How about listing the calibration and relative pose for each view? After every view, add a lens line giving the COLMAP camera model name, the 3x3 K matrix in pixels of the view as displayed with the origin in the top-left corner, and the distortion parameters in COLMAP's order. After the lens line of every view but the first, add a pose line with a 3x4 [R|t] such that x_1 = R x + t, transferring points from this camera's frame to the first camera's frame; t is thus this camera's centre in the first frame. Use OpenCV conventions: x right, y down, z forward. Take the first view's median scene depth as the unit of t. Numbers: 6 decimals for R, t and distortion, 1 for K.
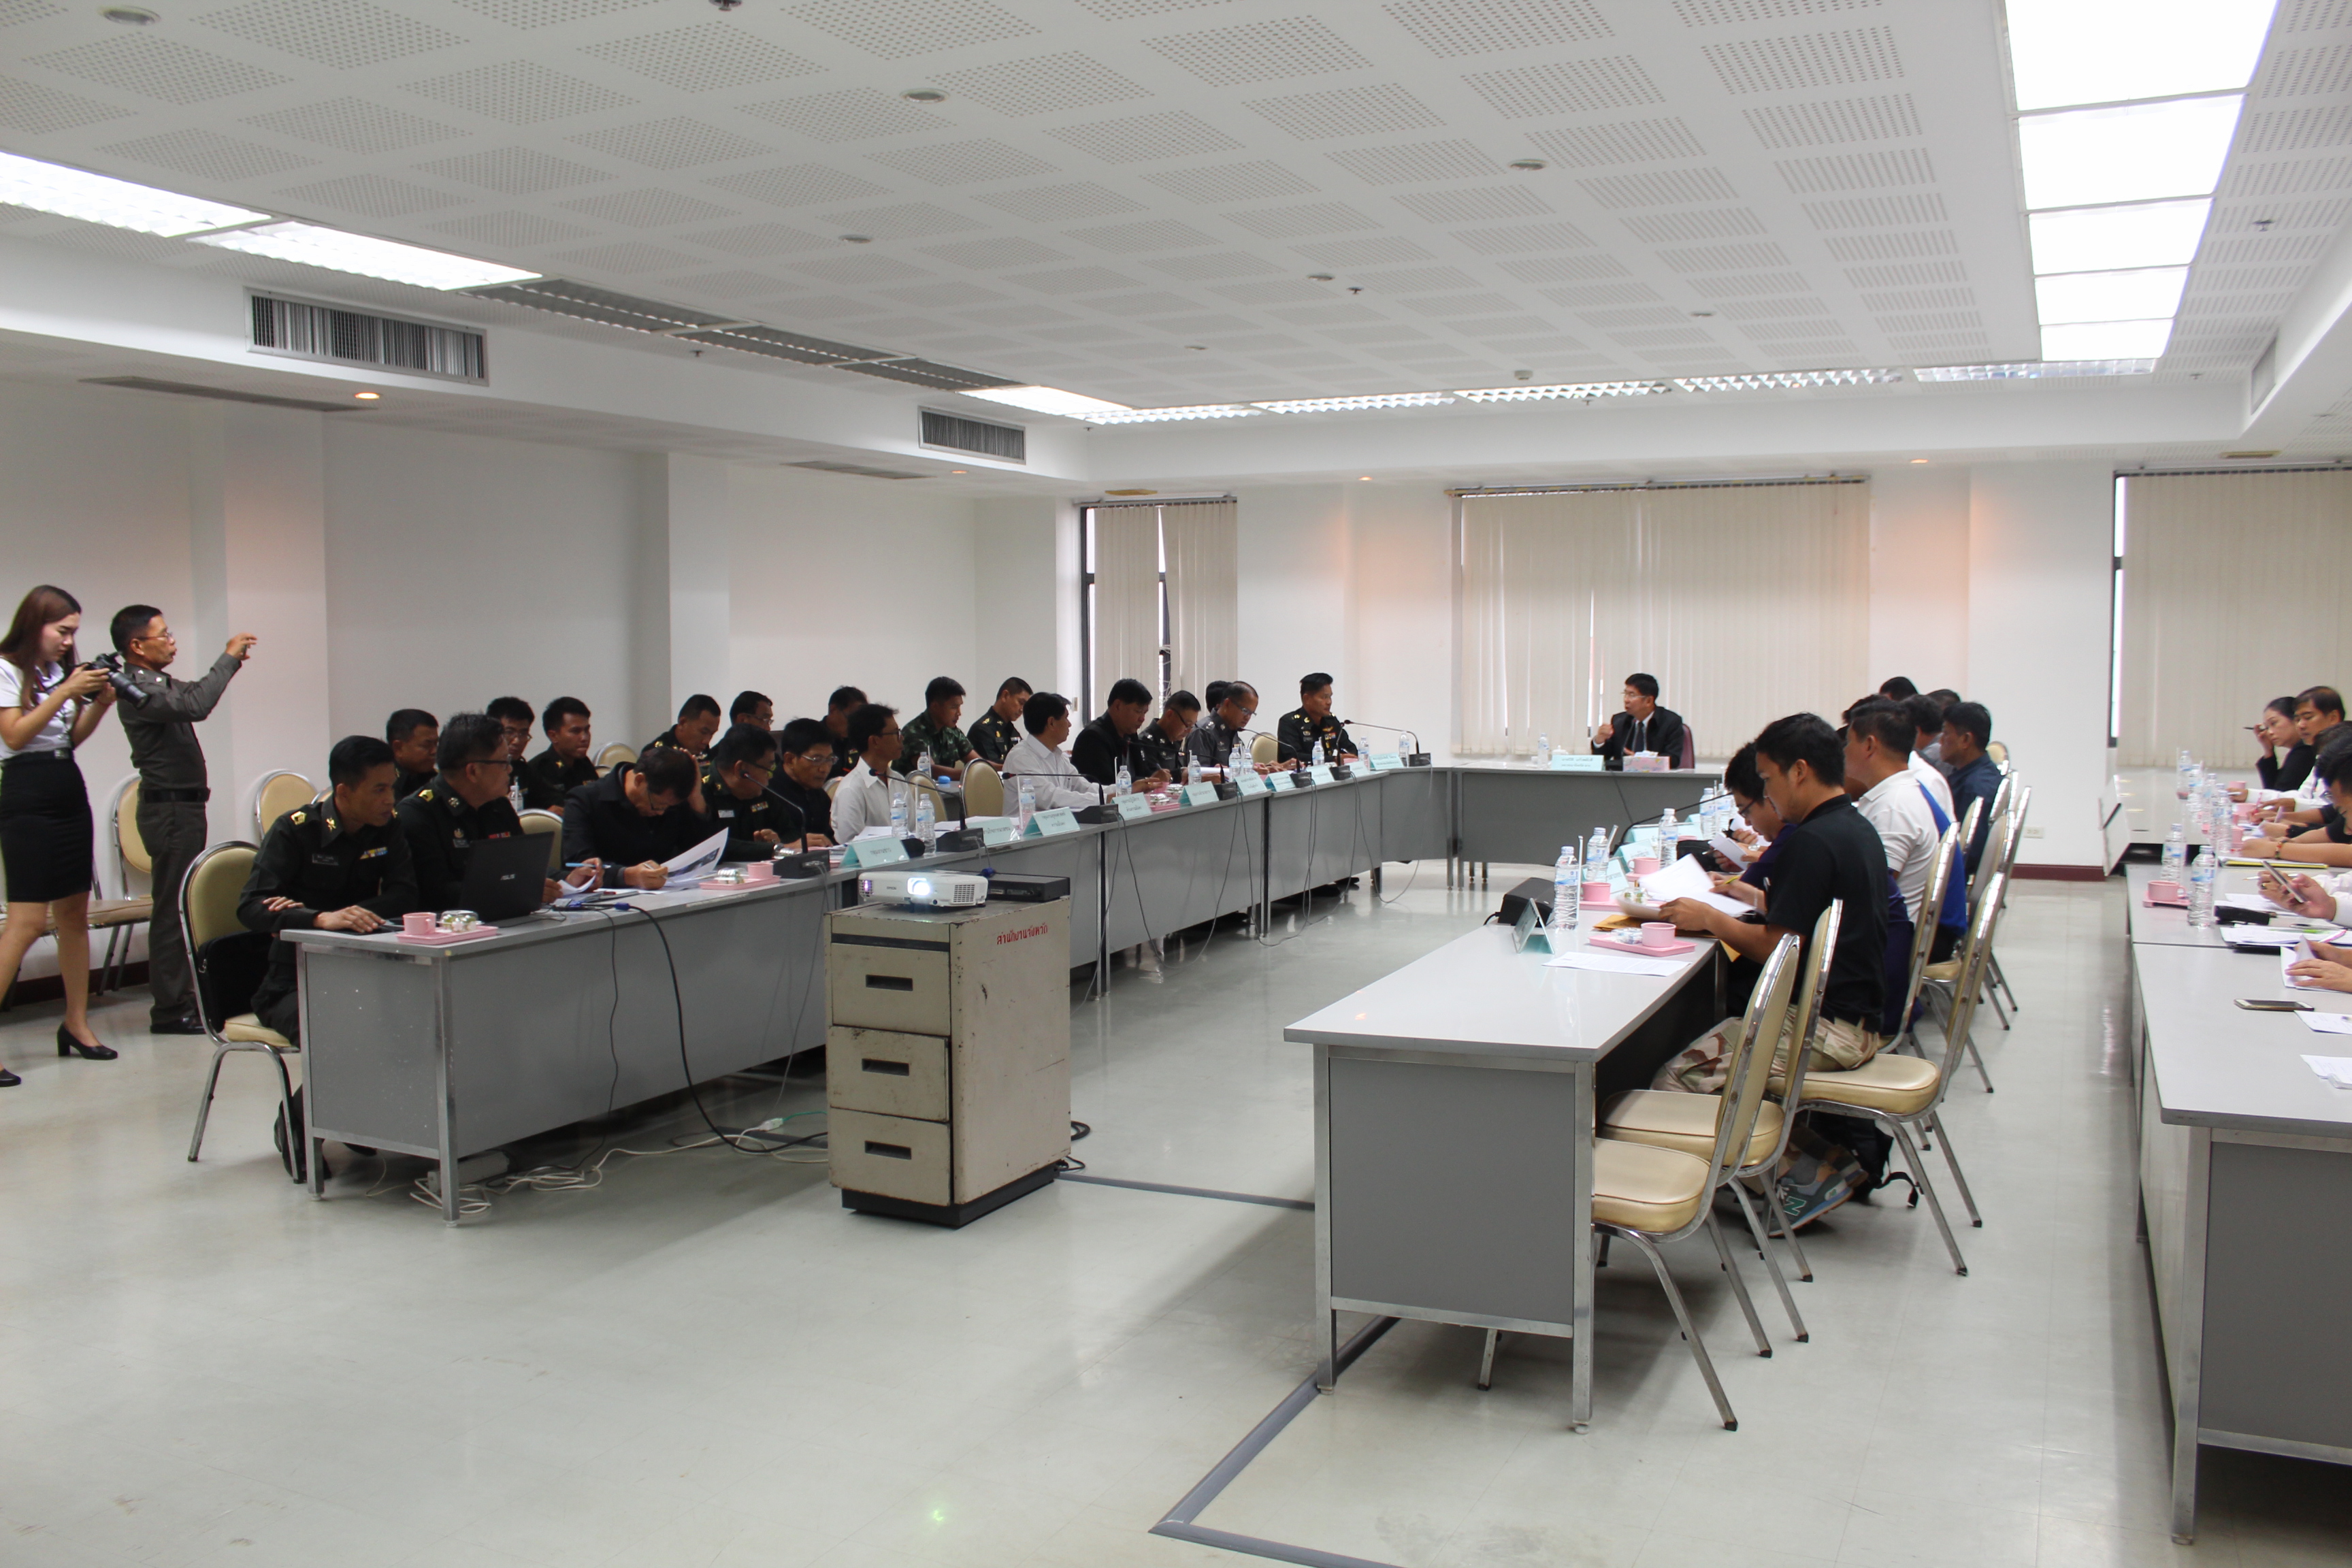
lens RADIAL K [[1965.8, 0, 1175.0], [0, 1965.8, 708.9], [0, 0, 1]] dist [-0.152217, -0.000747]
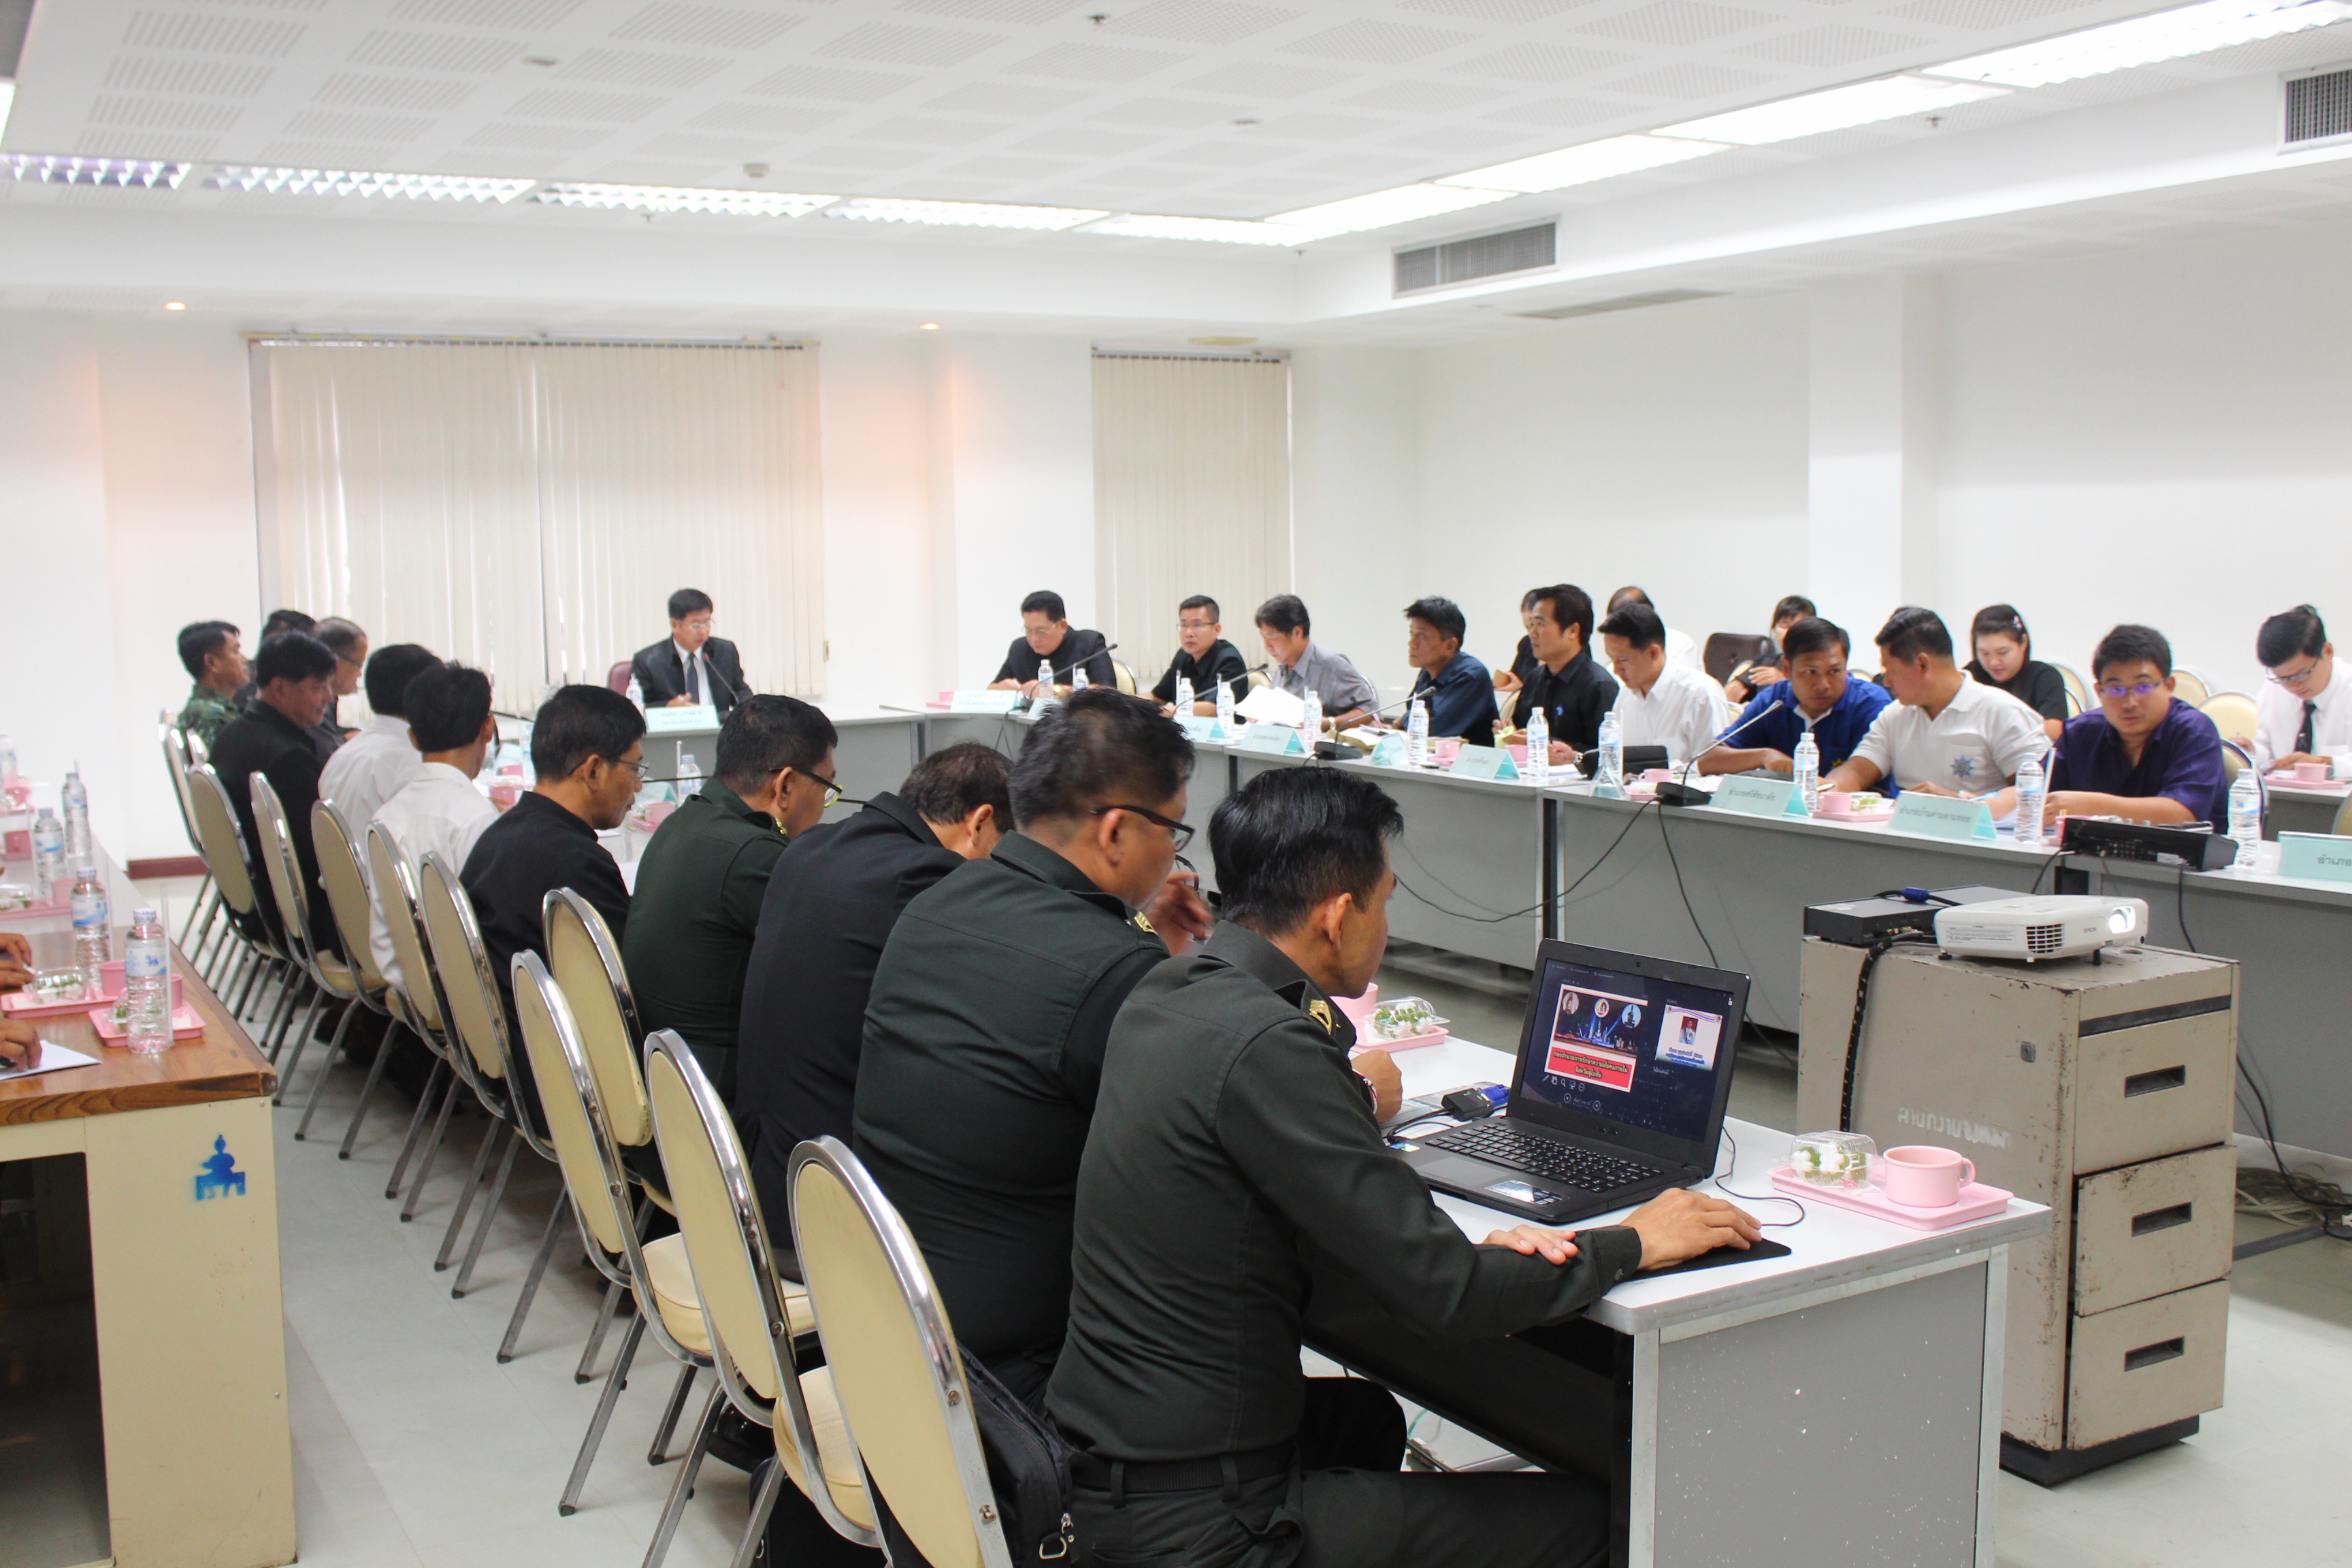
lens RADIAL K [[2254.0, 0, 1176.0], [0, 2254.0, 784.0], [0, 0, 1]] dist [-0.015026, -0.006494]
pose [[0.587532, -0.097604, 0.803293, -0.334125], [0.047676, 0.995150, 0.086045, -0.010081], [-0.807795, -0.012257, 0.589336, 0.317729]]
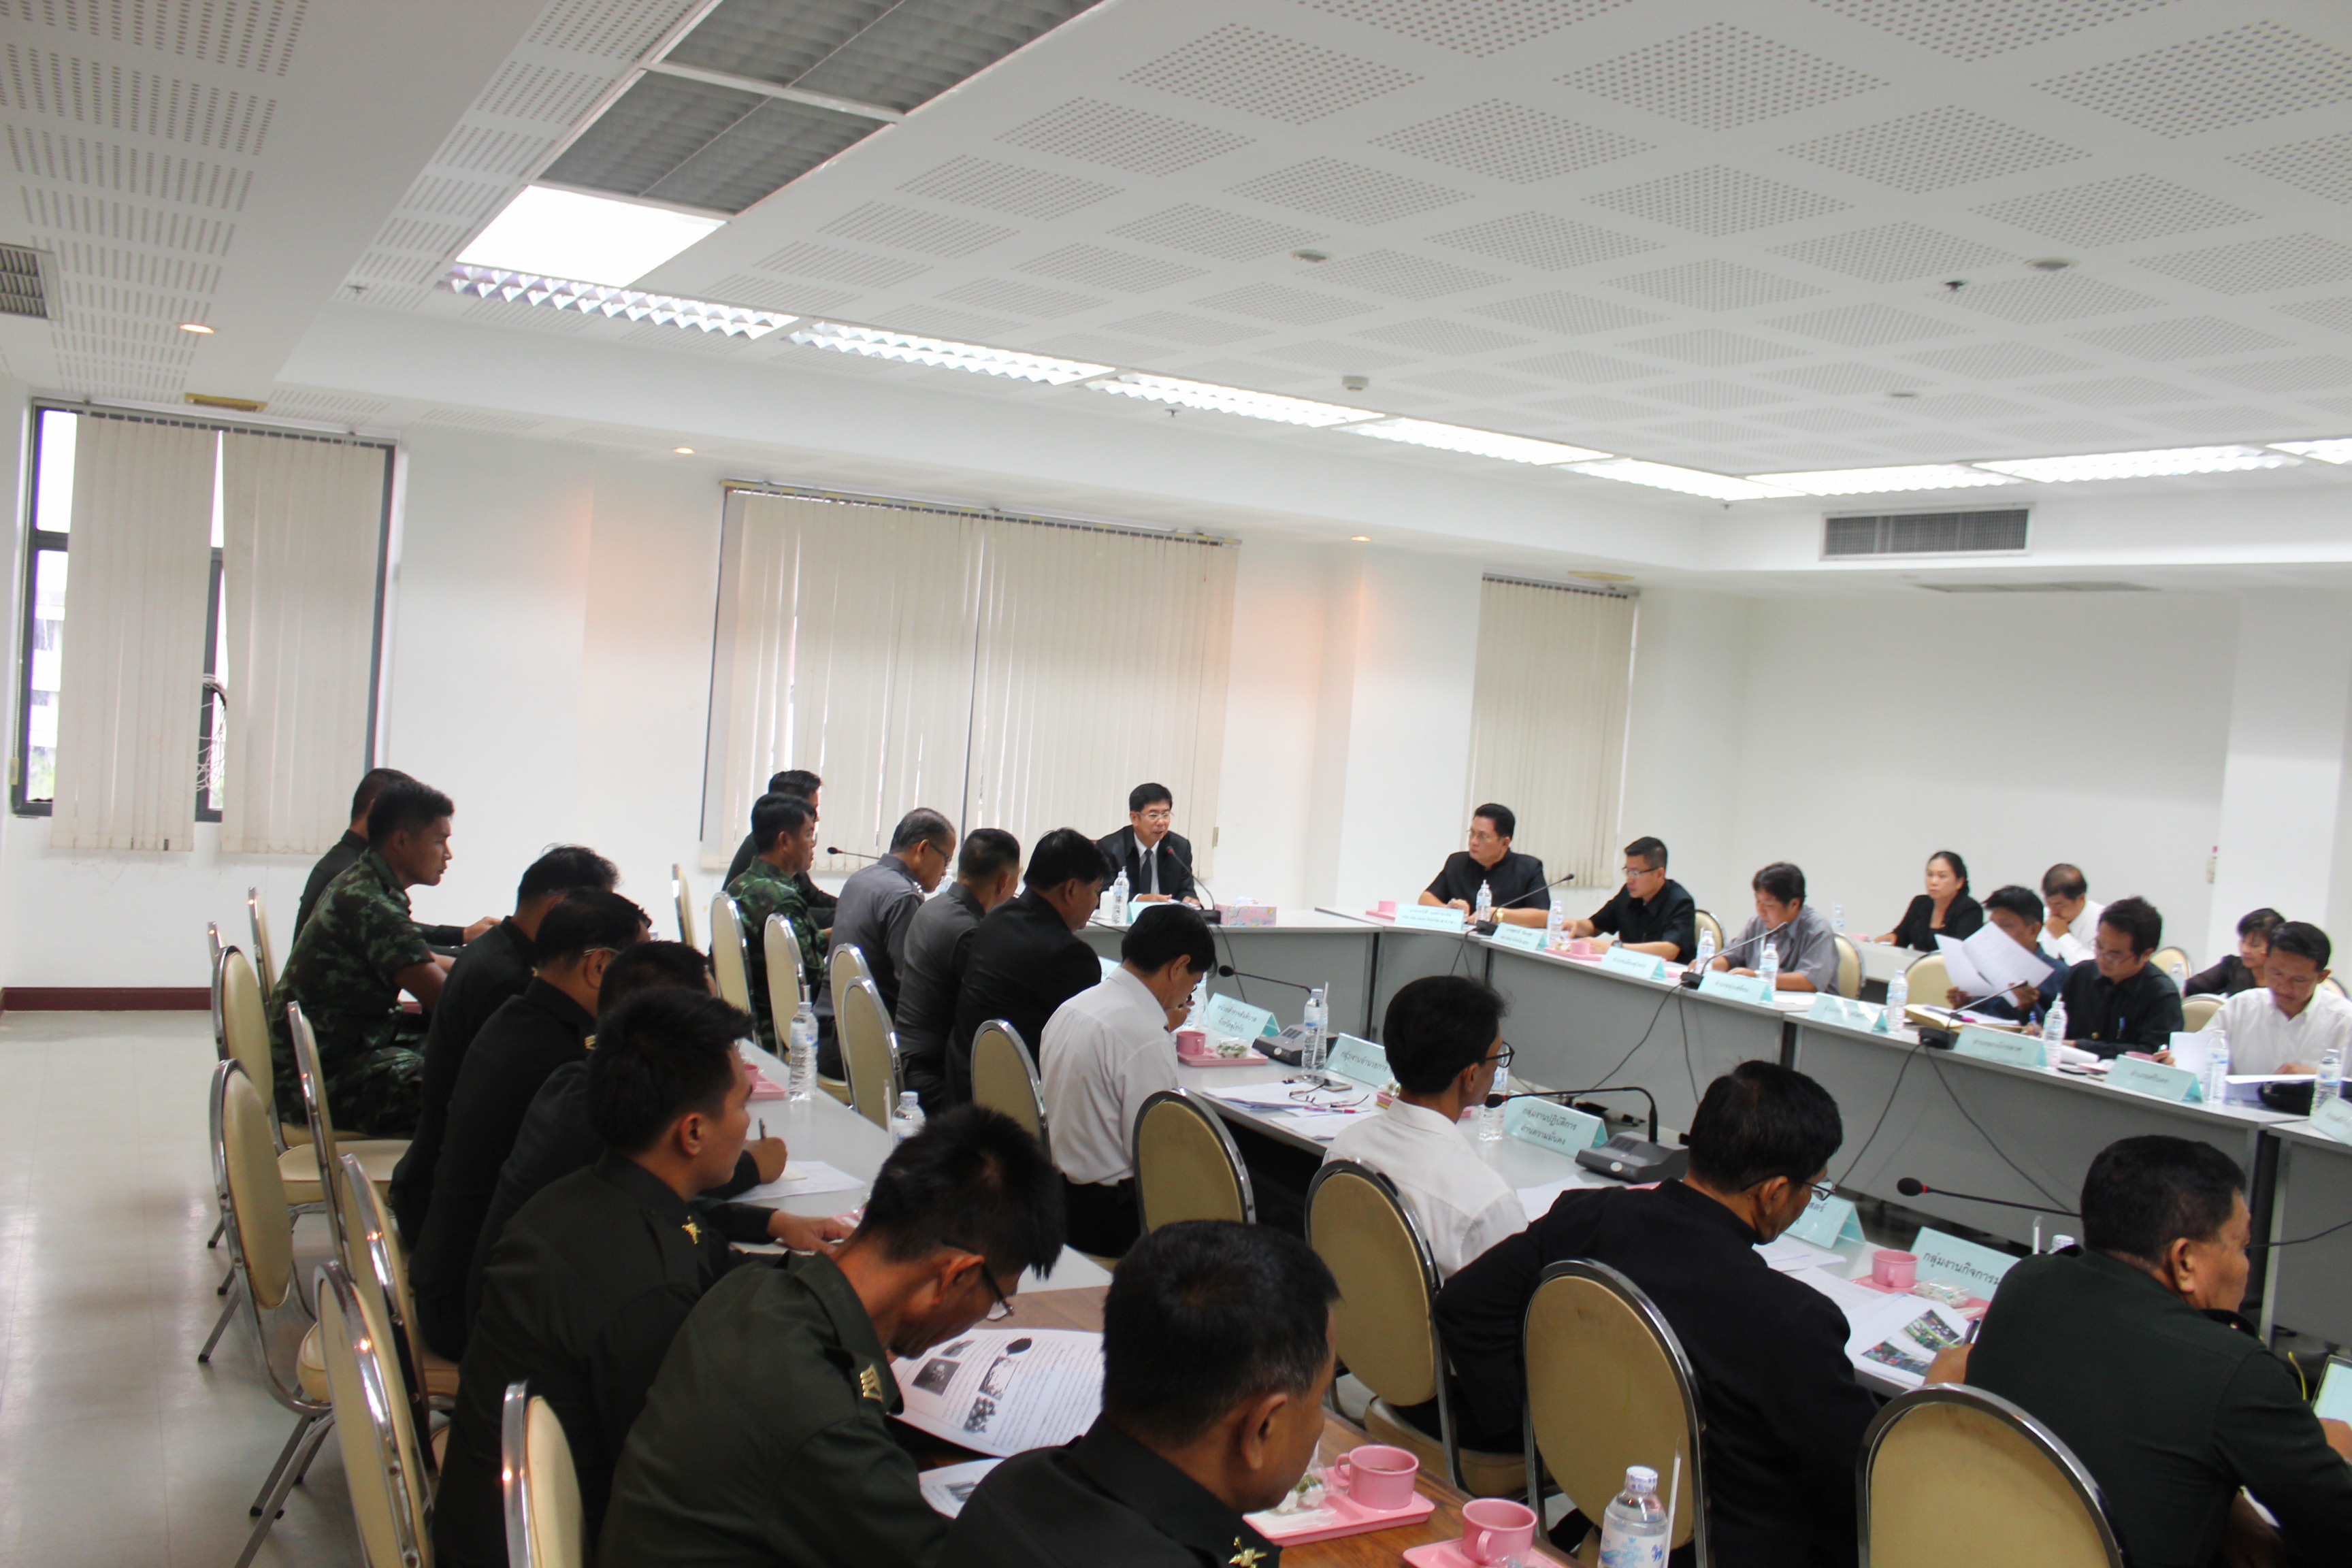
lens RADIAL K [[2004.4, 0, 1268.2], [0, 2004.4, 678.1], [0, 0, 1]] dist [-0.105323, -0.000554]
pose [[0.564689, 0.058223, 0.823248, -0.344406], [-0.050734, 0.998071, -0.035787, -0.031495], [-0.823743, -0.021558, 0.566553, 0.501058]]
